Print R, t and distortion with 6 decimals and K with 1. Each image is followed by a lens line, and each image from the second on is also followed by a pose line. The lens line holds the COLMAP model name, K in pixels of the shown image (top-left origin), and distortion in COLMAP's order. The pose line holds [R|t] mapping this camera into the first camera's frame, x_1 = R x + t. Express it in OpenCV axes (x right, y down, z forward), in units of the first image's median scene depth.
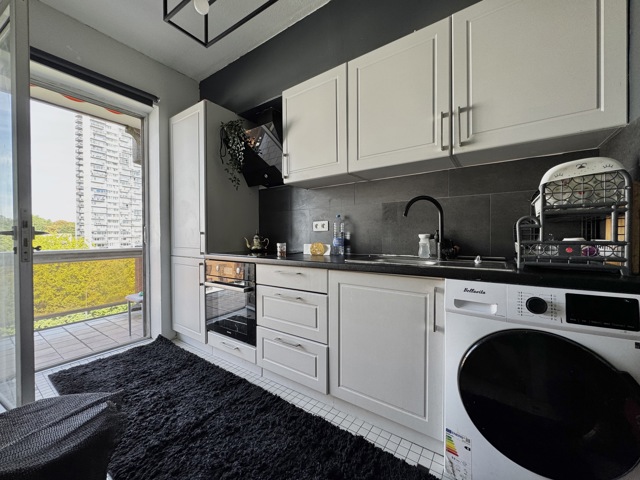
lens RADIAL K [[255.2, 0, 323.7], [0, 255.2, 237.7], [0, 0, 1]] dist [0.000480, 0.000163]
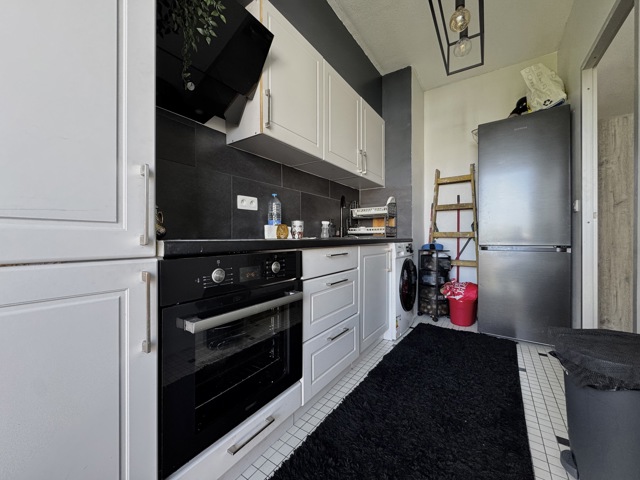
lens RADIAL K [[255.2, 0, 319.1], [0, 255.2, 238.3], [0, 0, 1]] dist [0.000480, 0.000163]
pose [[-0.000970, 0.003927, 0.999992, -0.814836], [0.010277, 0.999940, -0.003917, 0.068611], [-0.999947, 0.010273, -0.001010, 0.852947]]
